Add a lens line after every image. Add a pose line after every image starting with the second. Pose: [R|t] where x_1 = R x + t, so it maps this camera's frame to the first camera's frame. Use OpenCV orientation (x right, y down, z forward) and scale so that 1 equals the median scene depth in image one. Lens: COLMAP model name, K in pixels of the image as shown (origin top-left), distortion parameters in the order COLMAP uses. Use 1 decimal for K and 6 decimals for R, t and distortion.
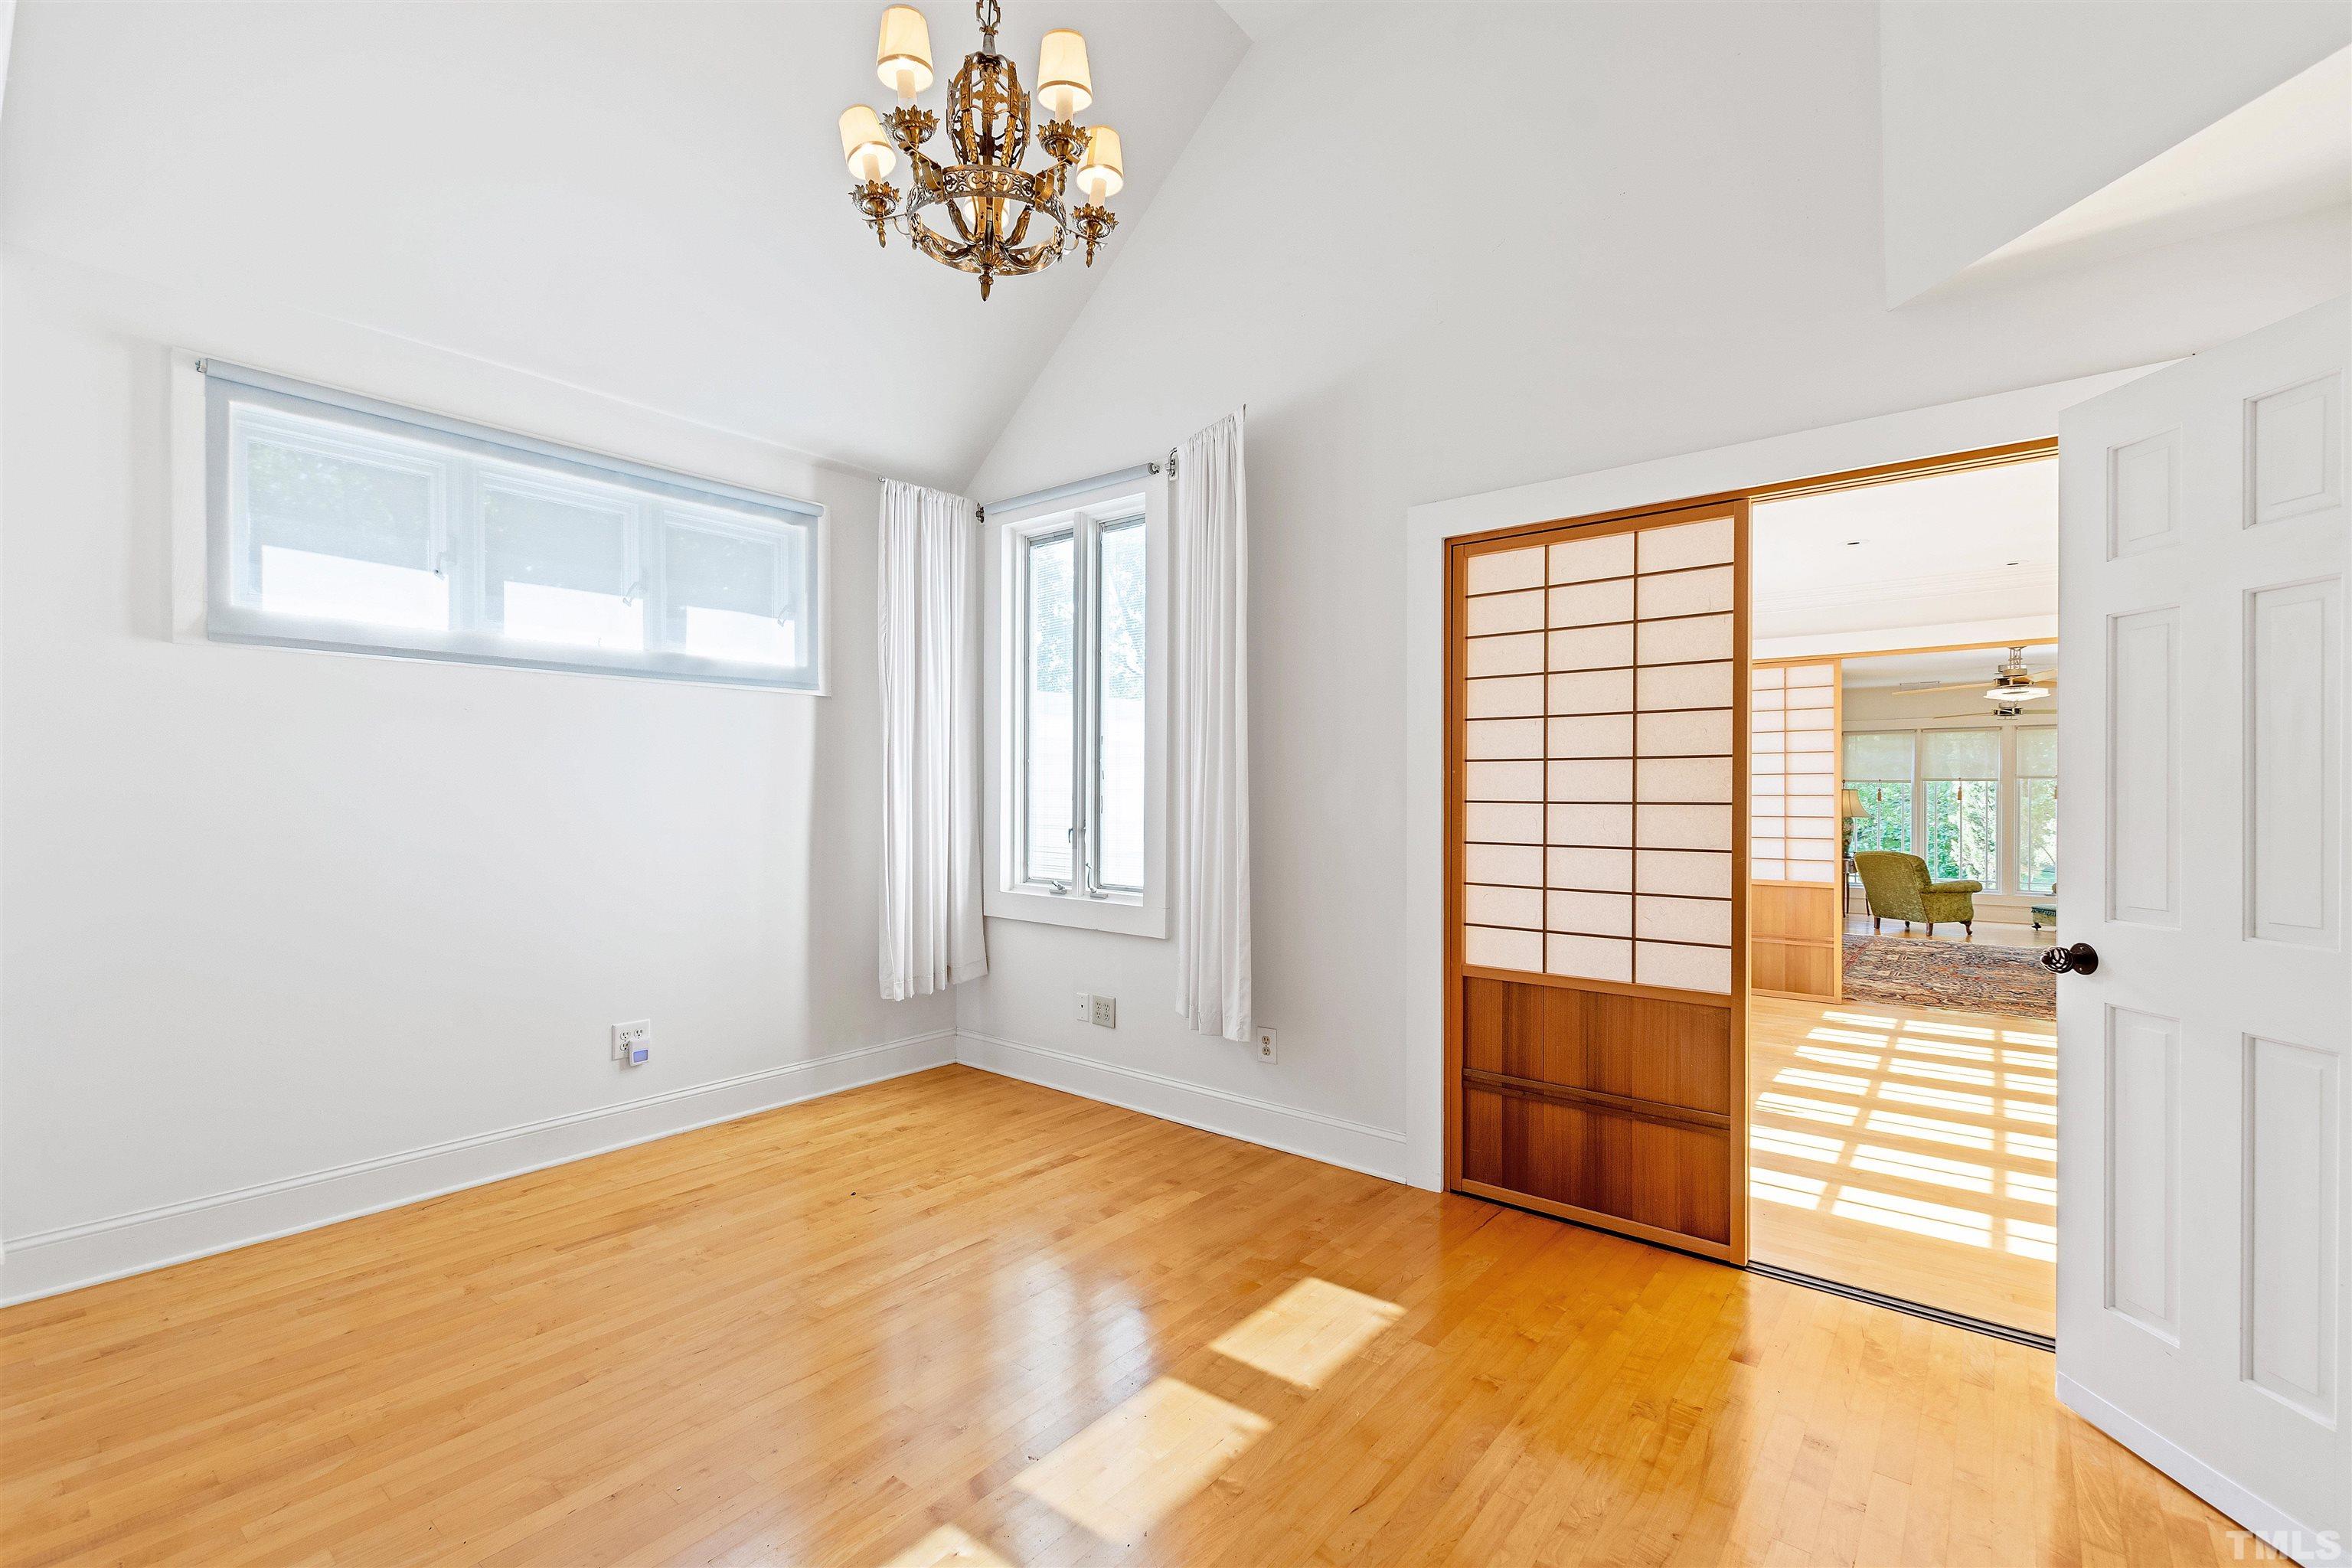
lens RADIAL K [[1019.8, 0, 1177.6], [0, 1019.8, 792.1], [0, 0, 1]] dist [0.003424, 0.000135]
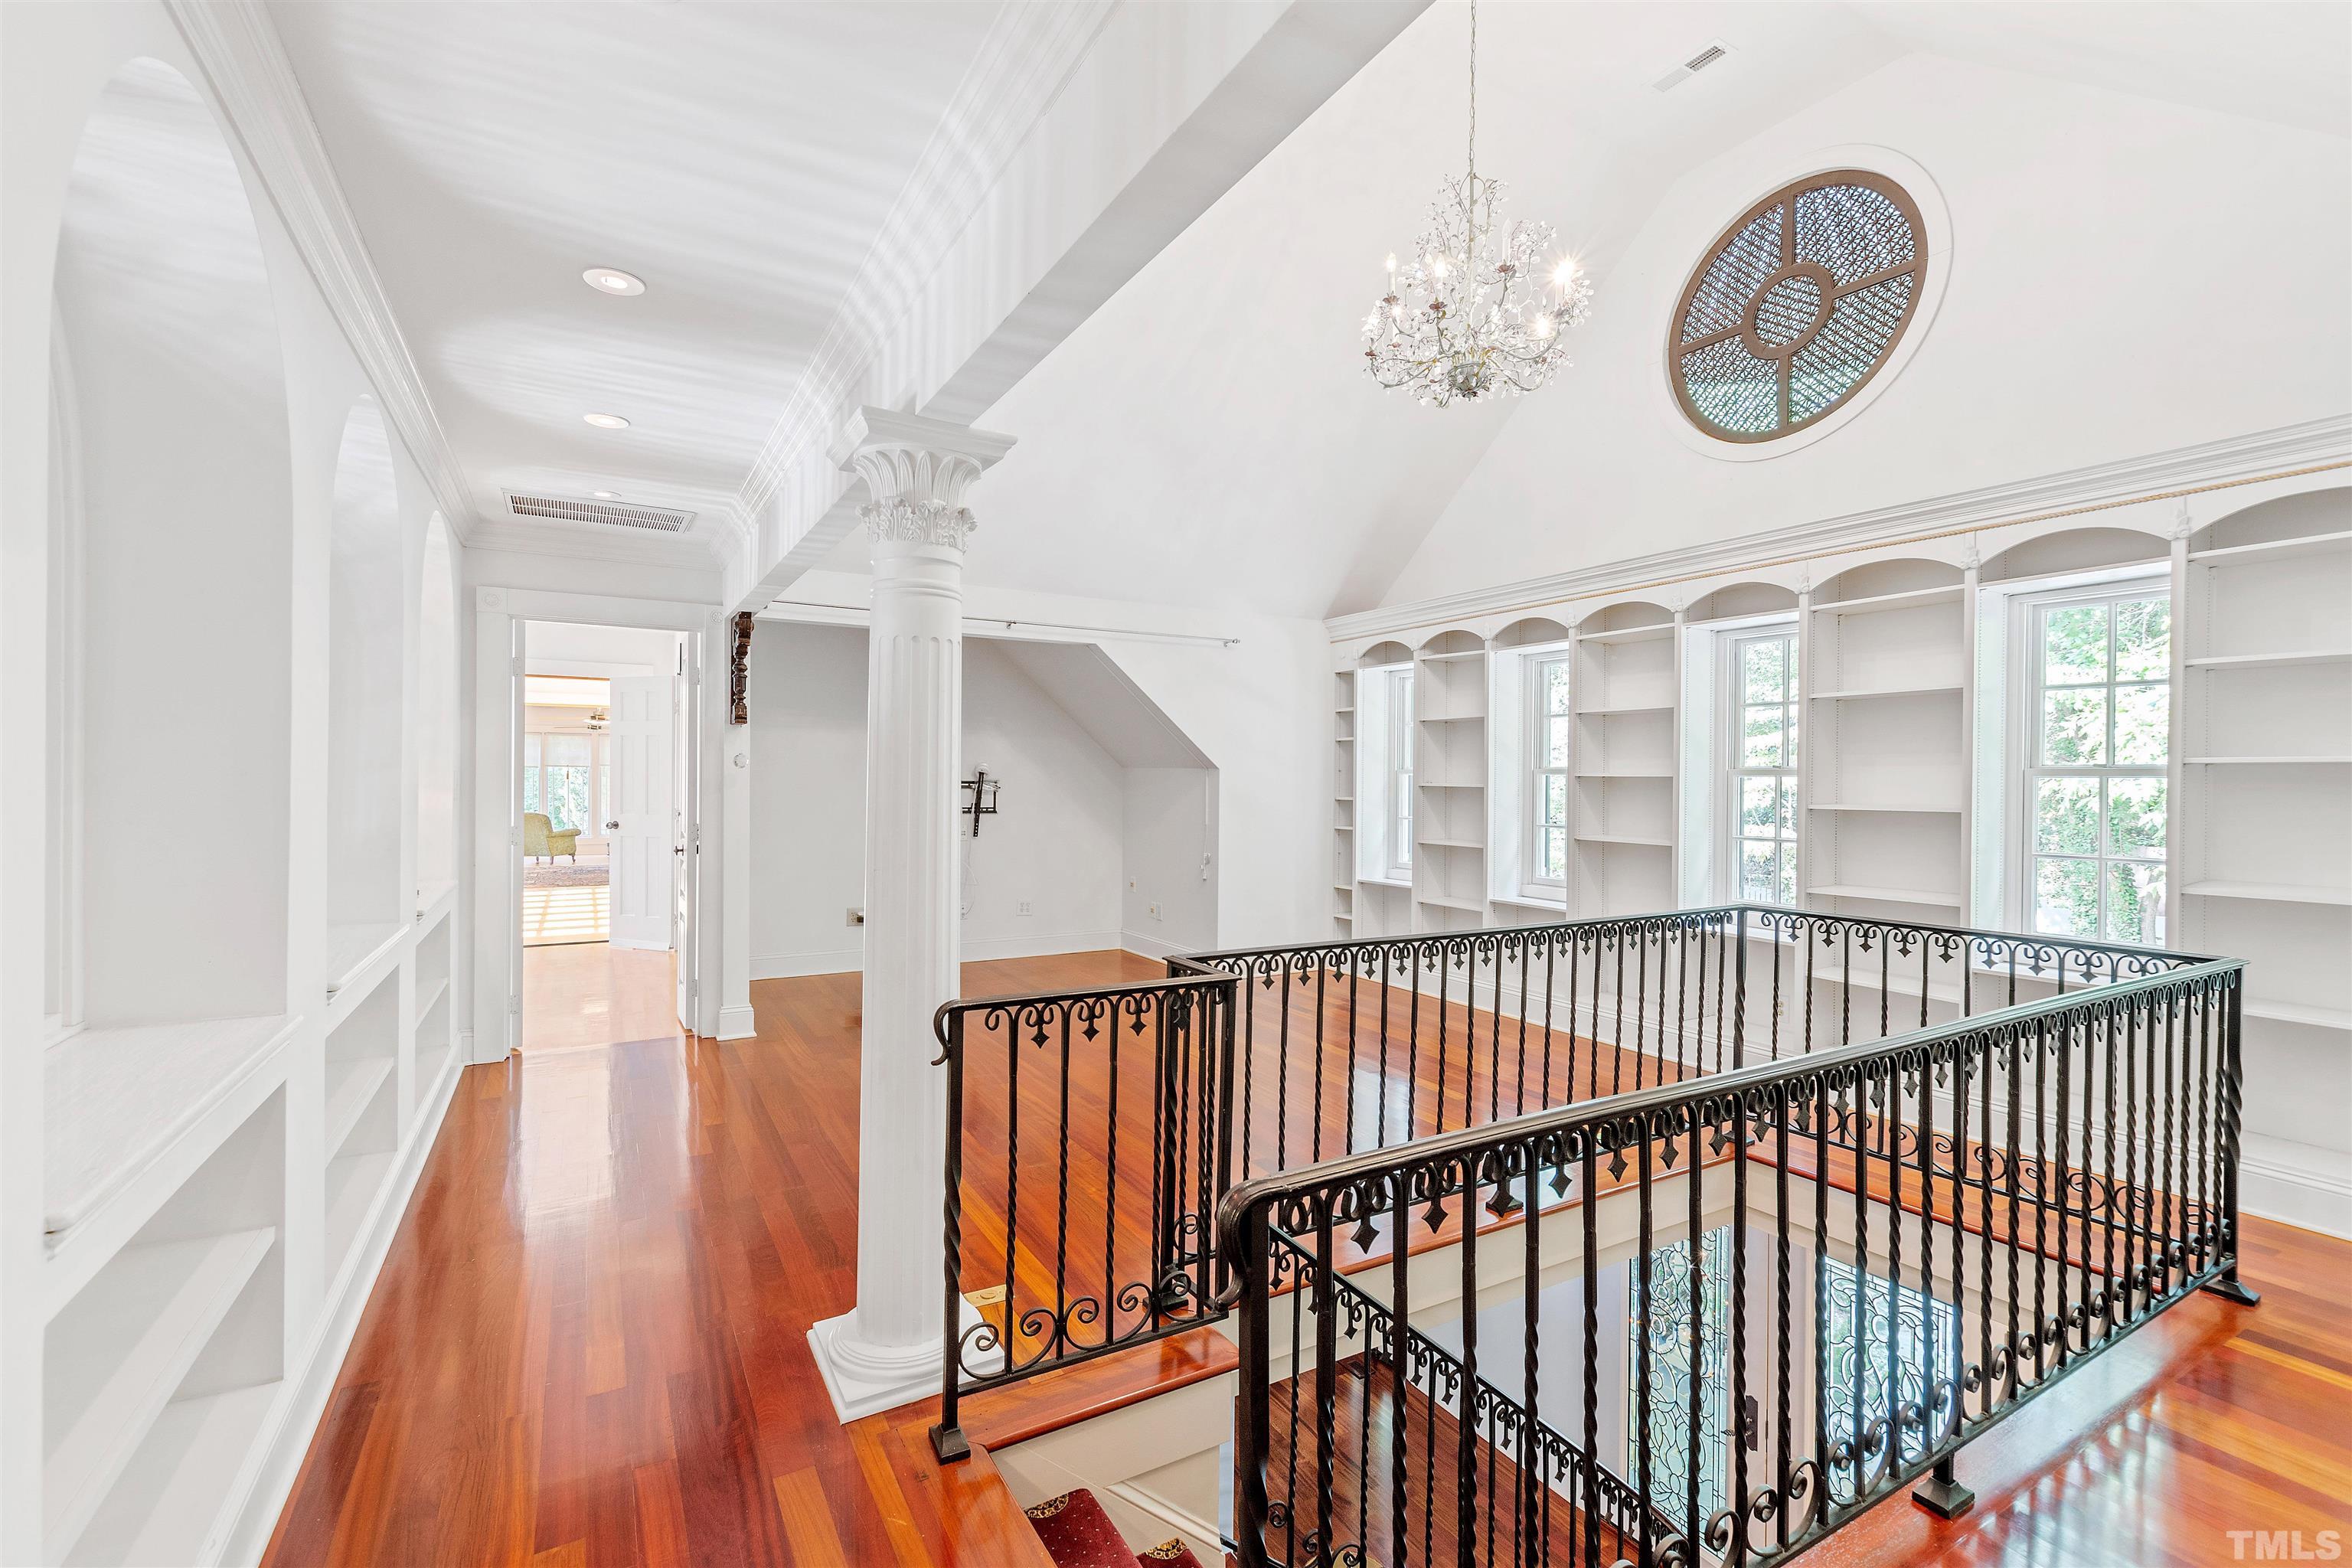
lens RADIAL K [[1019.8, 0, 1175.3], [0, 1019.8, 783.6], [0, 0, 1]] dist [0.003424, 0.000135]
pose [[0.351323, -0.003246, 0.936249, -0.421164], [-0.005375, 0.999971, 0.005484, 0.000782], [-0.936239, -0.006959, 0.351296, -0.479500]]
